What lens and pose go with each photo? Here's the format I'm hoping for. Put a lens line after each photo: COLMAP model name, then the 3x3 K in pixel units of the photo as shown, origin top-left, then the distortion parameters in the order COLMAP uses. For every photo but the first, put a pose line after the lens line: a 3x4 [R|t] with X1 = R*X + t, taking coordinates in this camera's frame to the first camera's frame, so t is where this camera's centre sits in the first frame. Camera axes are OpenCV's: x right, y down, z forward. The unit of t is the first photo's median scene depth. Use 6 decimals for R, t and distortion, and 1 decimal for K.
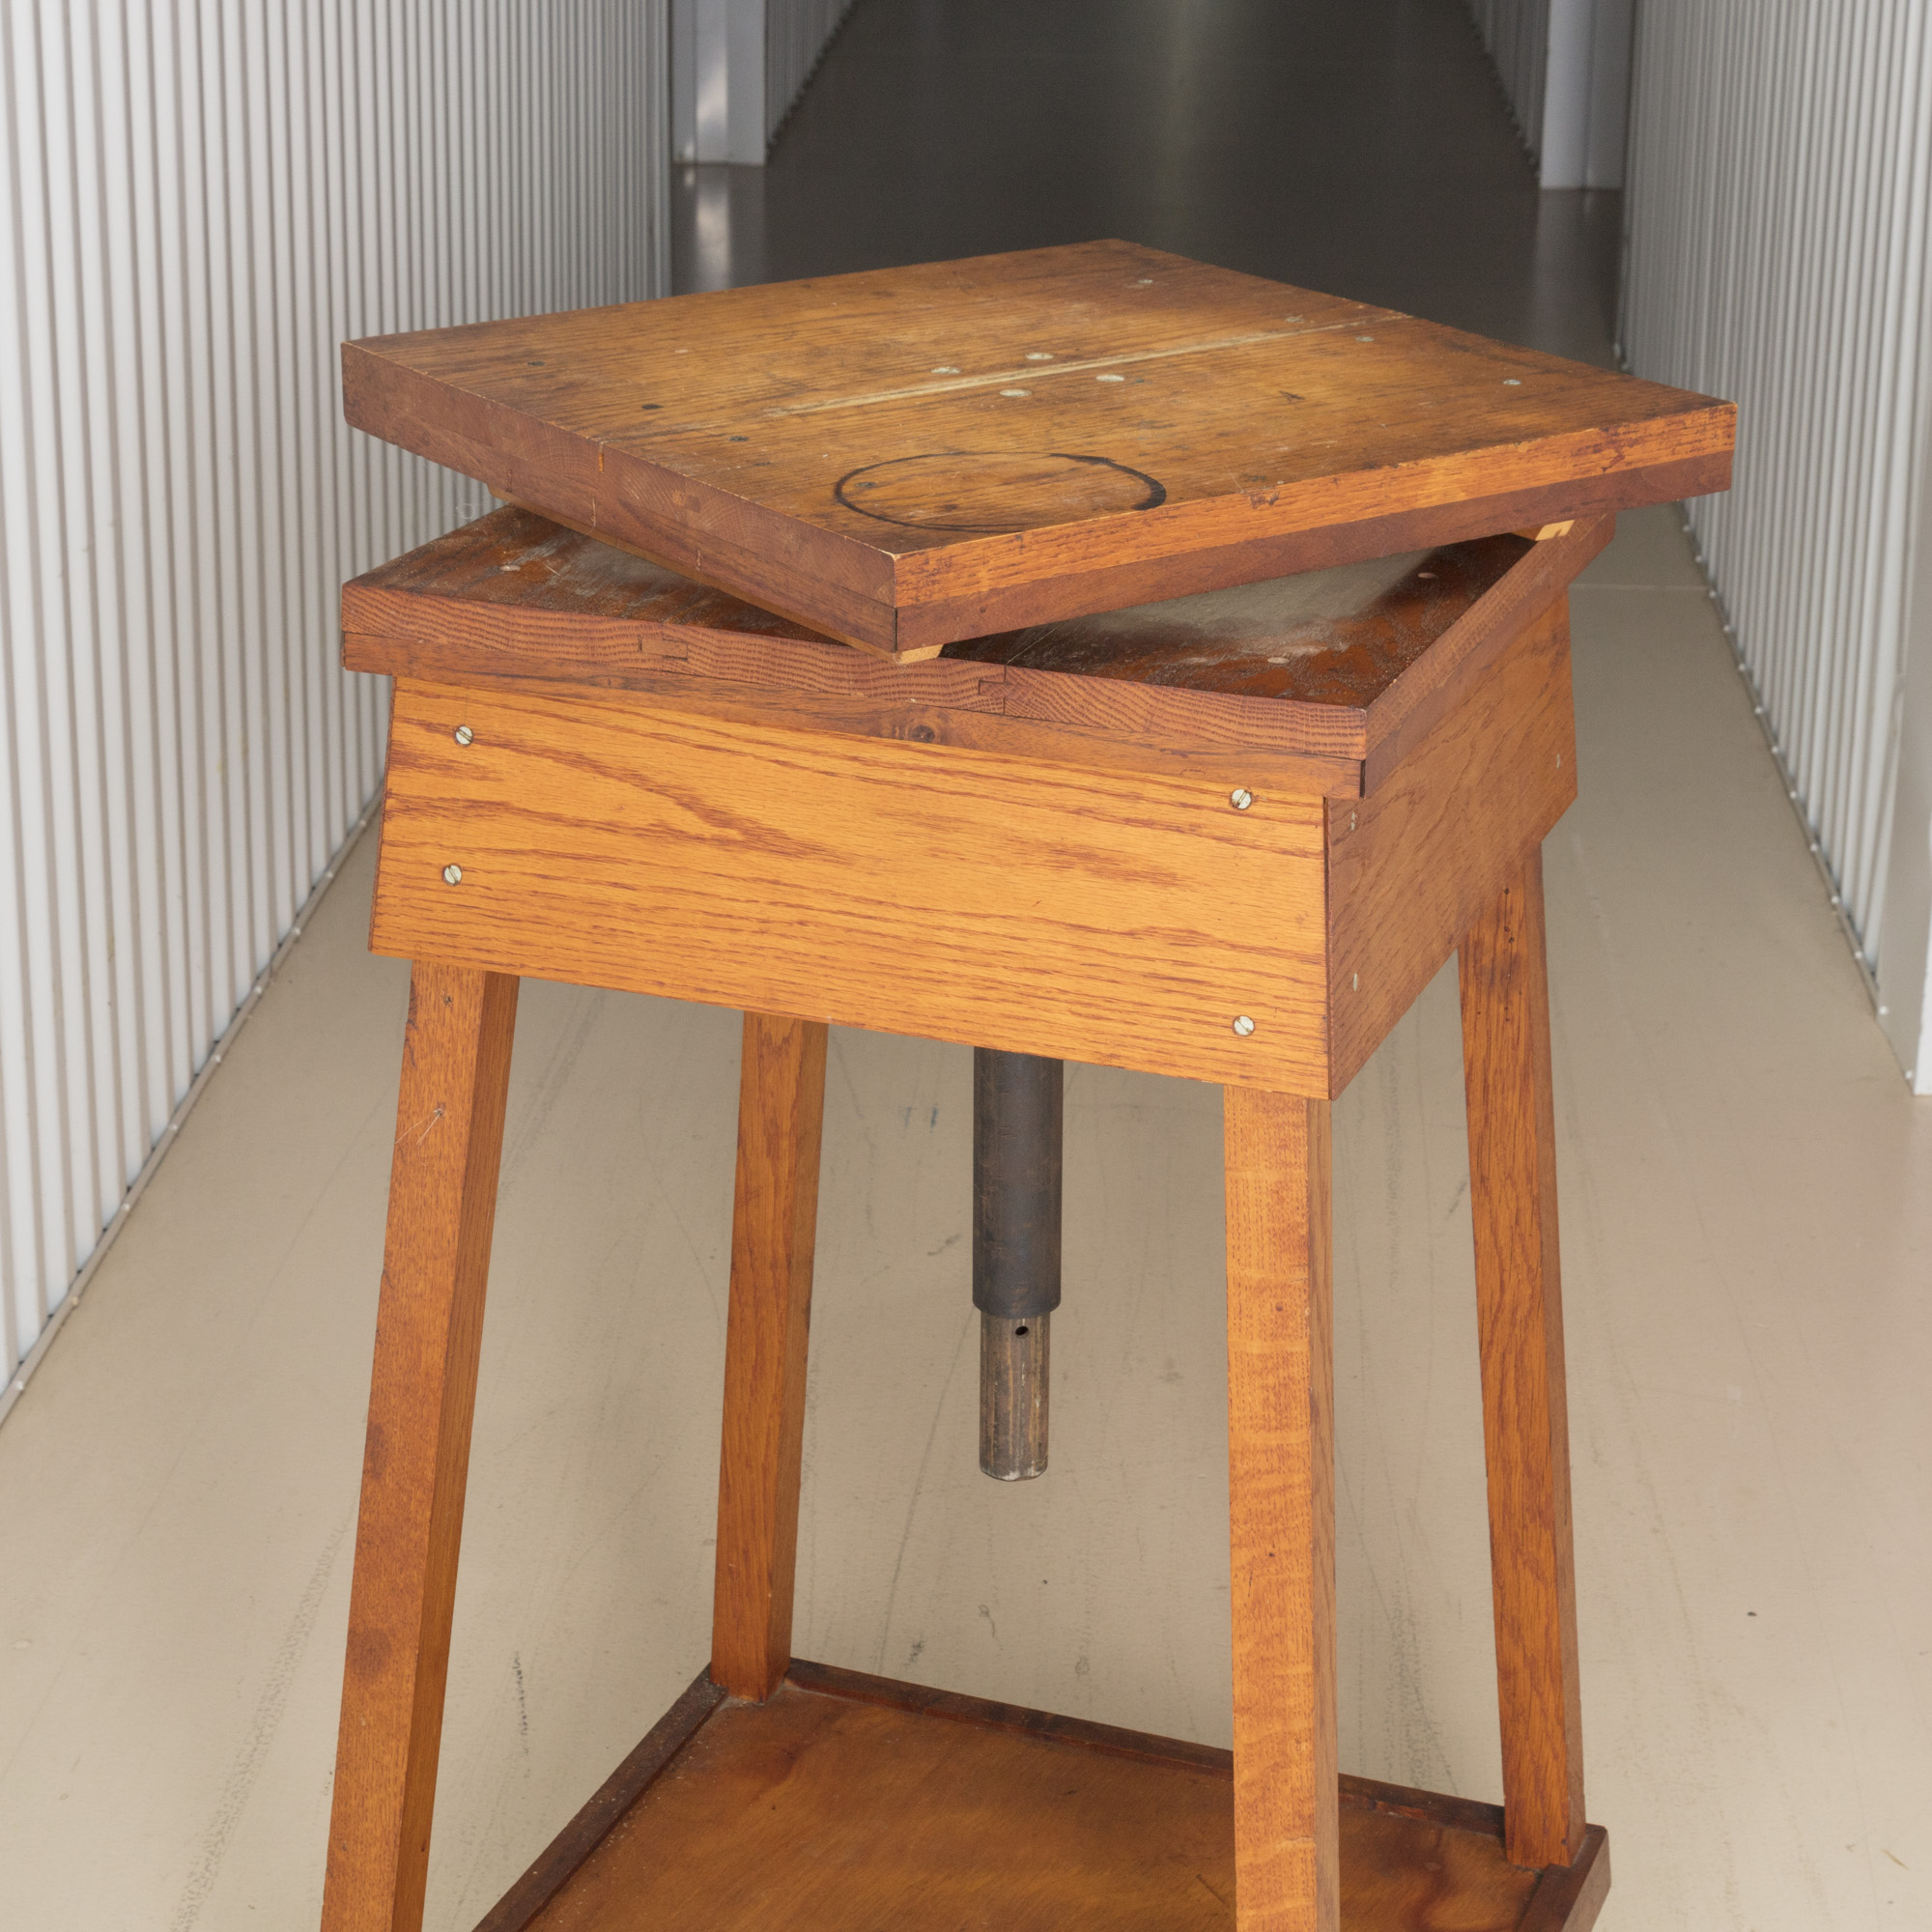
lens RADIAL K [[4263.0, 0, 1053.4], [0, 4263.0, 751.3], [0, 0, 1]] dist [0.000038, -0.083240]
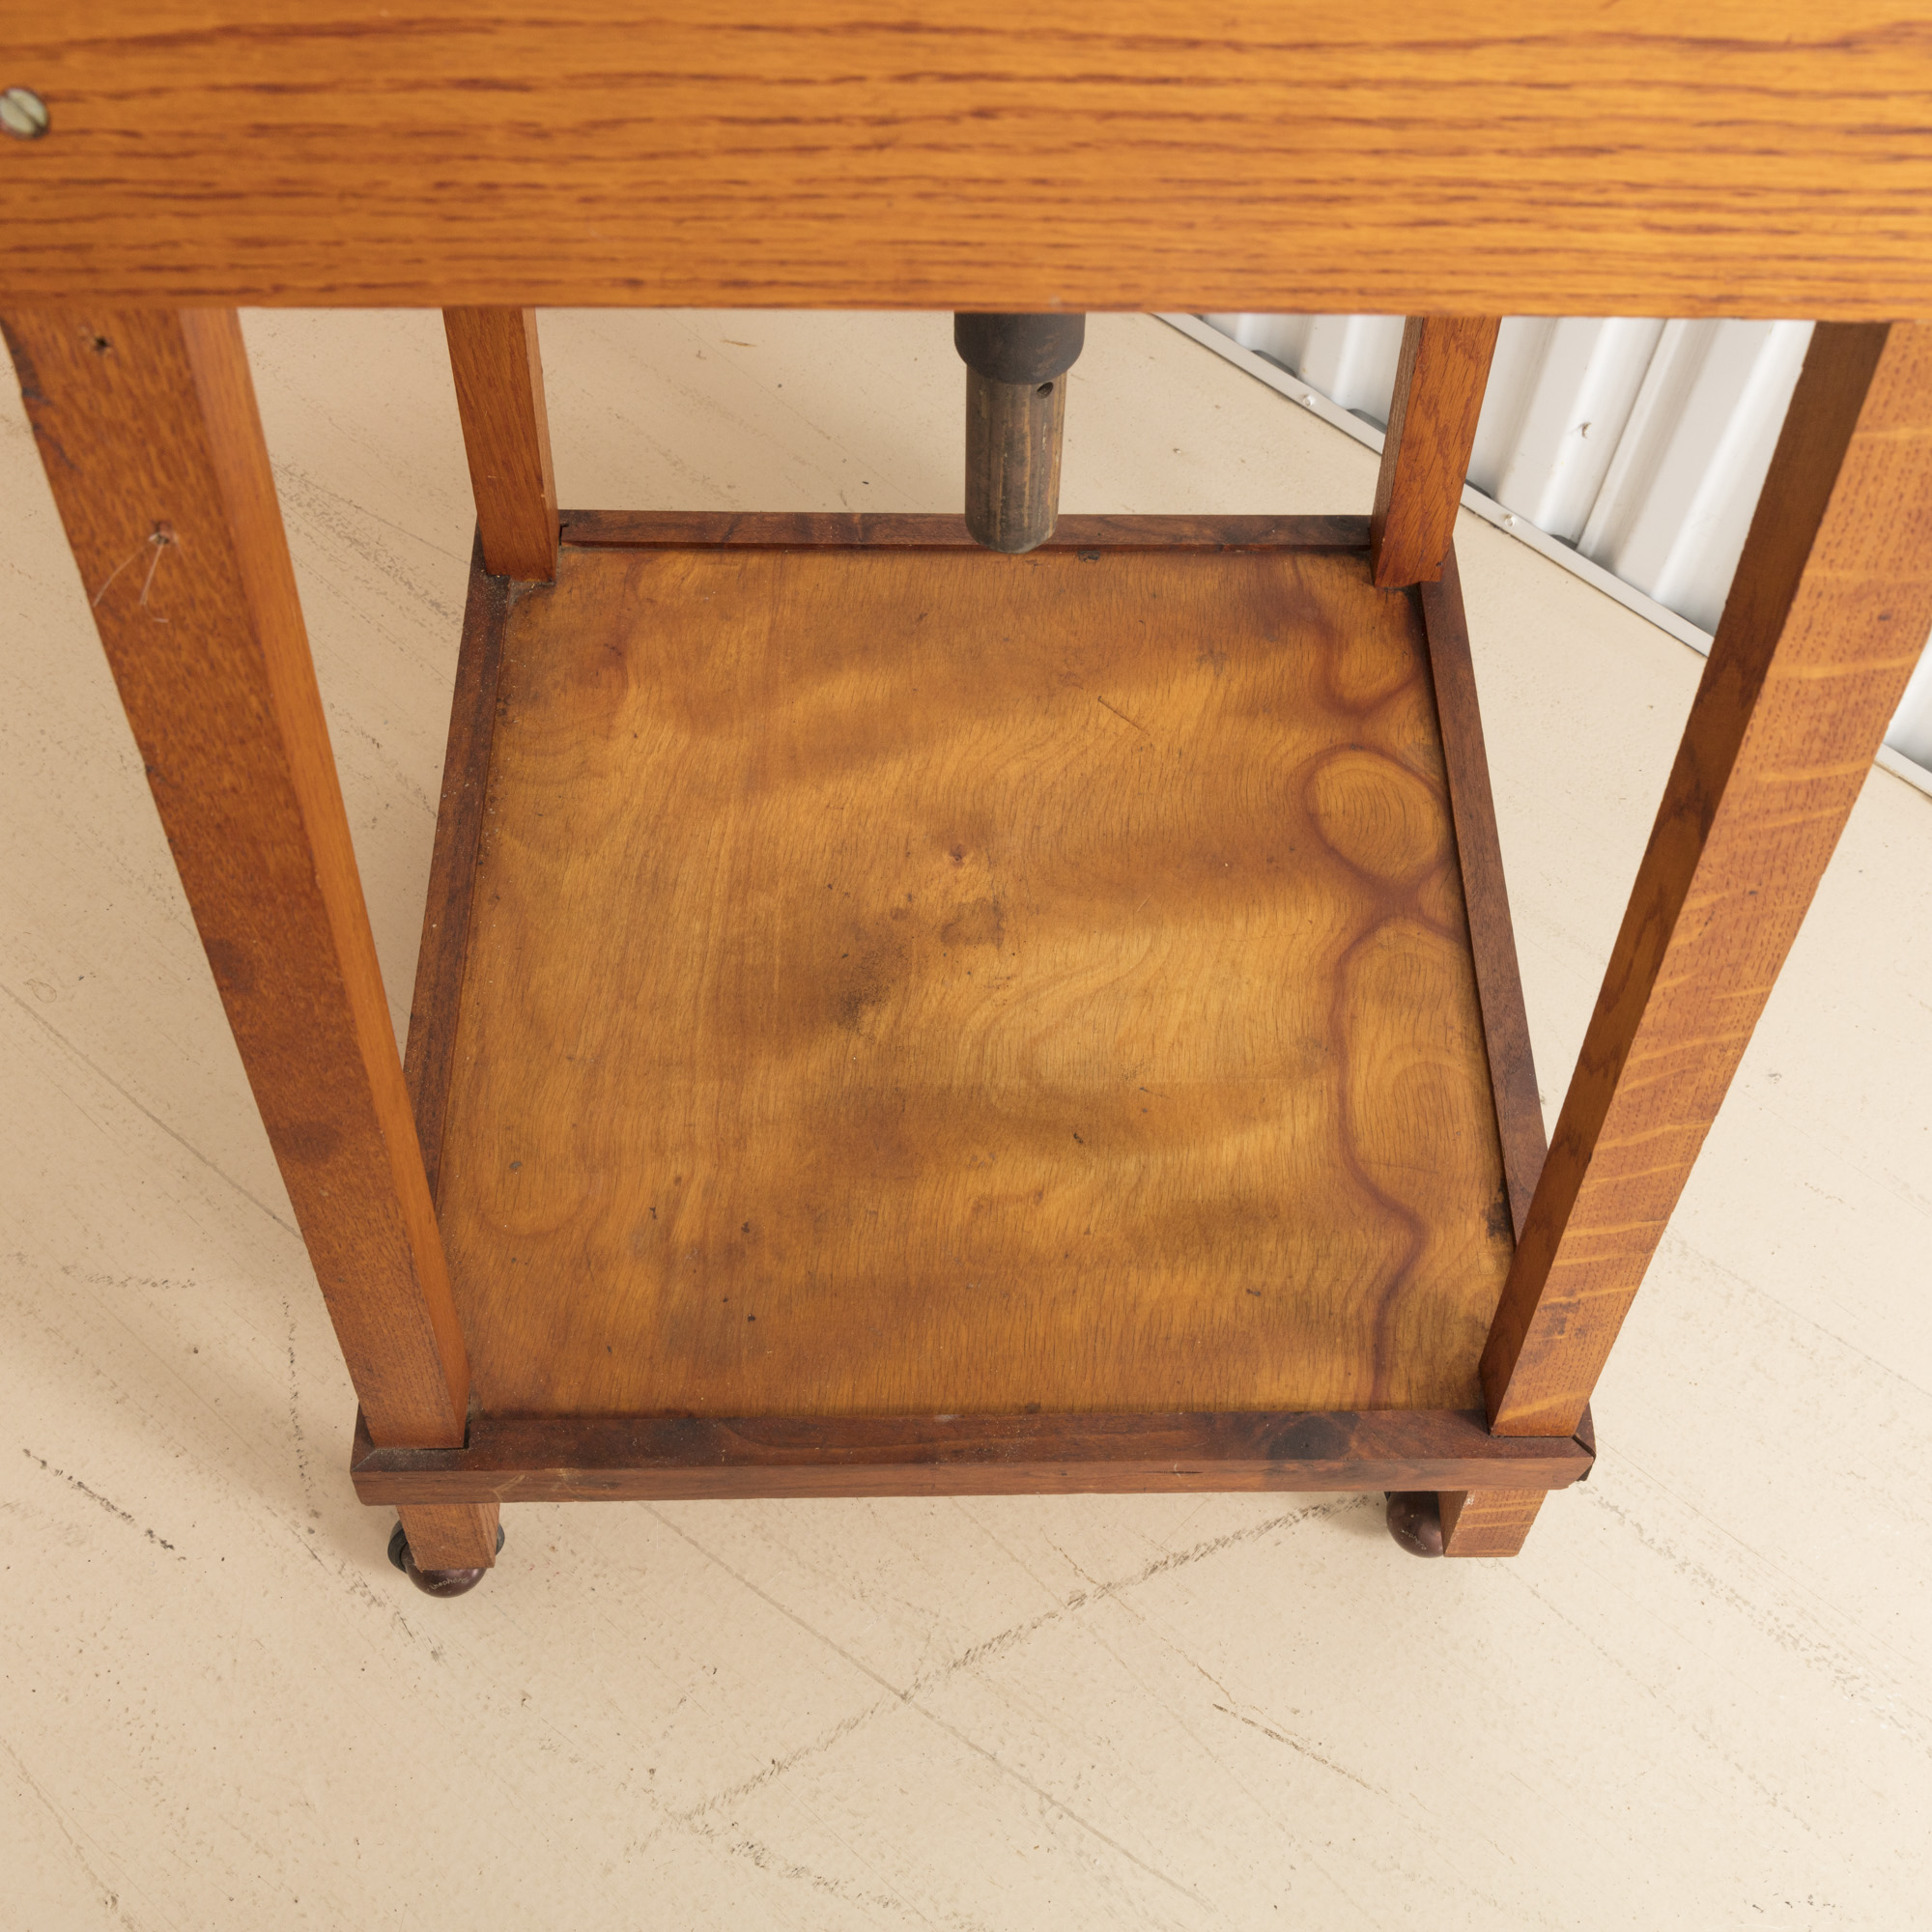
lens RADIAL K [[2161.9, 0, 1010.5], [0, 2161.9, 974.2], [0, 0, 1]] dist [-0.019016, -0.006622]
pose [[0.932120, -0.311438, 0.184823, -0.120000], [0.098034, 0.708284, 0.699088, -0.045412], [-0.348629, -0.633515, 0.690736, 0.799759]]
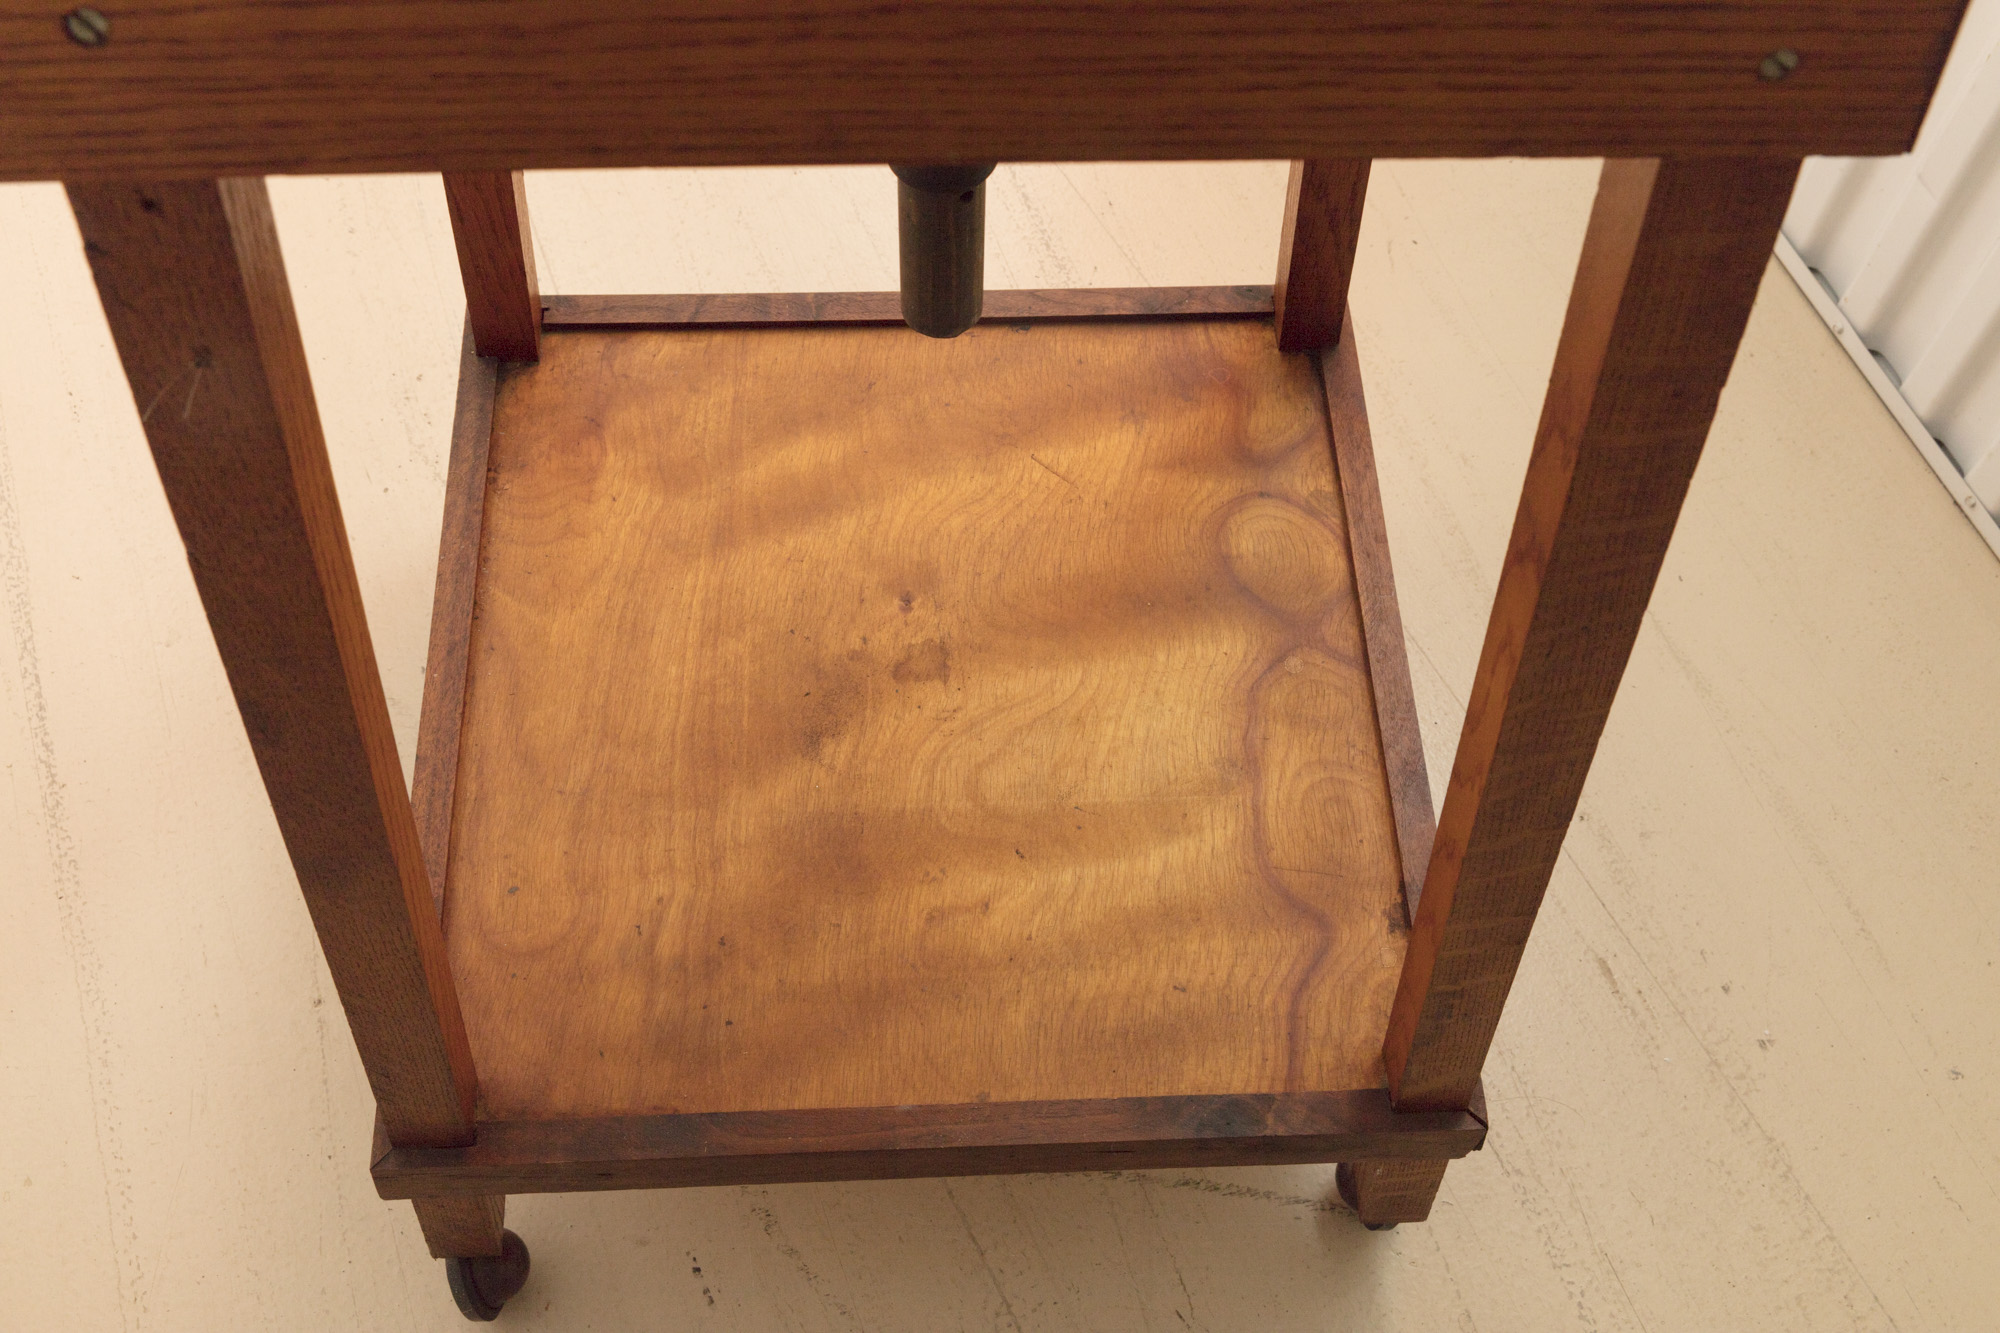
lens RADIAL K [[2038.7, 0, 1000.0], [0, 2038.7, 666.5], [0, 0, 1]] dist [-0.021424, -0.020053]
pose [[0.922496, -0.329828, 0.200535, -0.118636], [0.106130, 0.716210, 0.689767, -0.066032], [-0.371130, -0.615025, 0.695706, 0.780584]]
